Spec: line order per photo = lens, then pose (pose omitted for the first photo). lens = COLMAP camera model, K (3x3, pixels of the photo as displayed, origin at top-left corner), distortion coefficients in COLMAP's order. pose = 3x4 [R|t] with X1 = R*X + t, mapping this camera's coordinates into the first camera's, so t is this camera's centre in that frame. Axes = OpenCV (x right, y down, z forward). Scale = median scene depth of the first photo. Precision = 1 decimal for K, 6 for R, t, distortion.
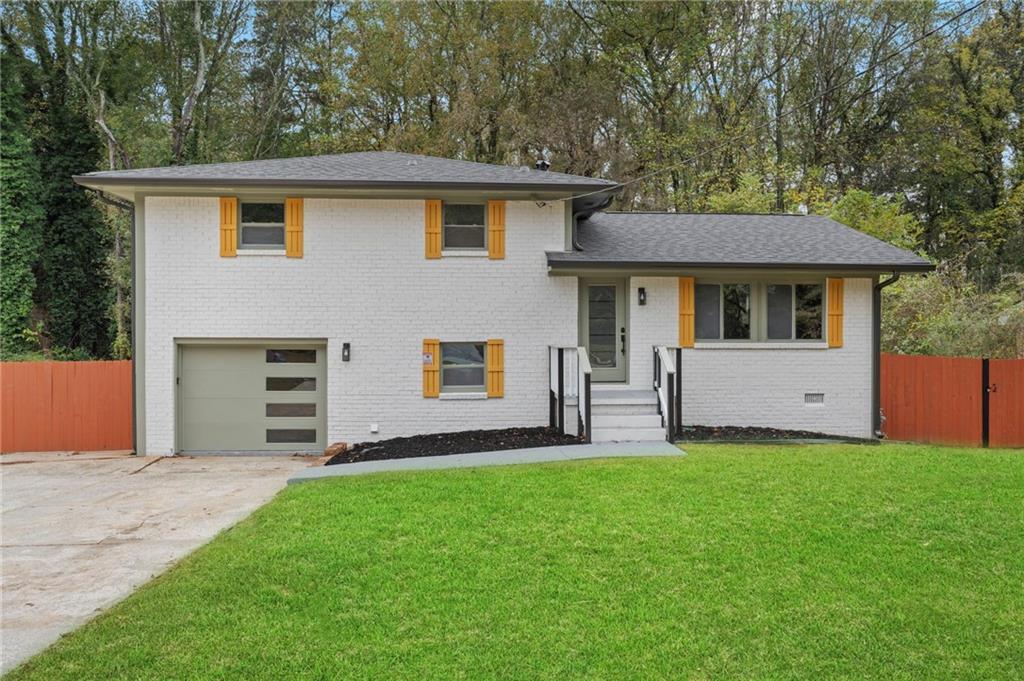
lens RADIAL K [[453.6, 0, 517.2], [0, 453.6, 335.7], [0, 0, 1]] dist [-0.000401, -0.000119]
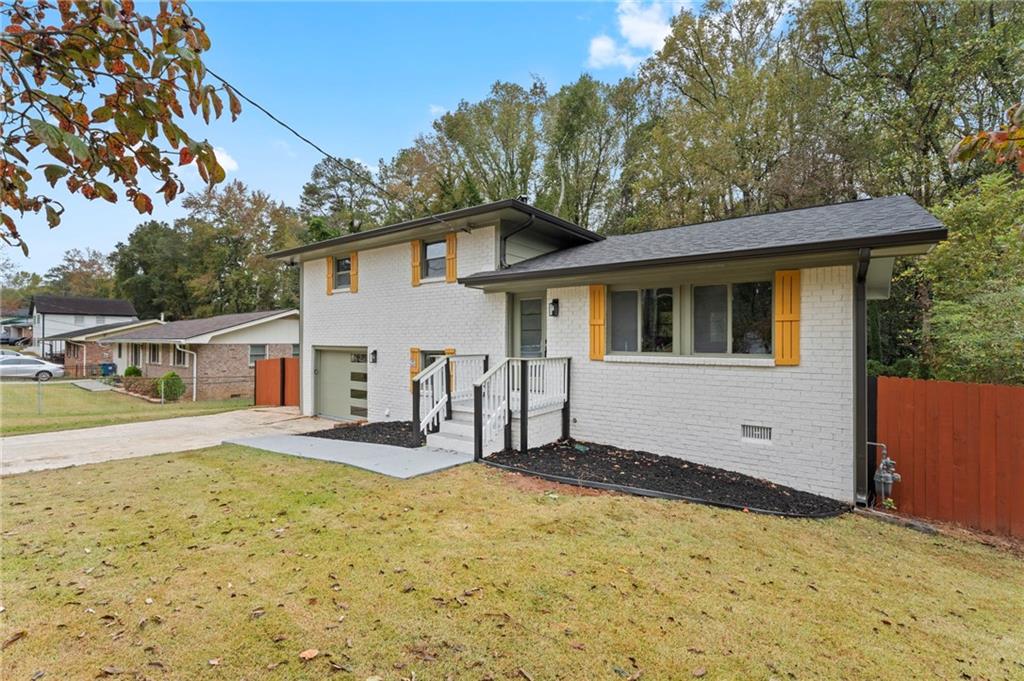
lens RADIAL K [[453.6, 0, 517.2], [0, 453.6, 335.7], [0, 0, 1]] dist [-0.000401, -0.000119]
pose [[0.779360, -0.005200, -0.626555, 0.913857], [0.002220, 0.999982, -0.005537, -0.021426], [0.626573, 0.002925, 0.779357, 0.182791]]
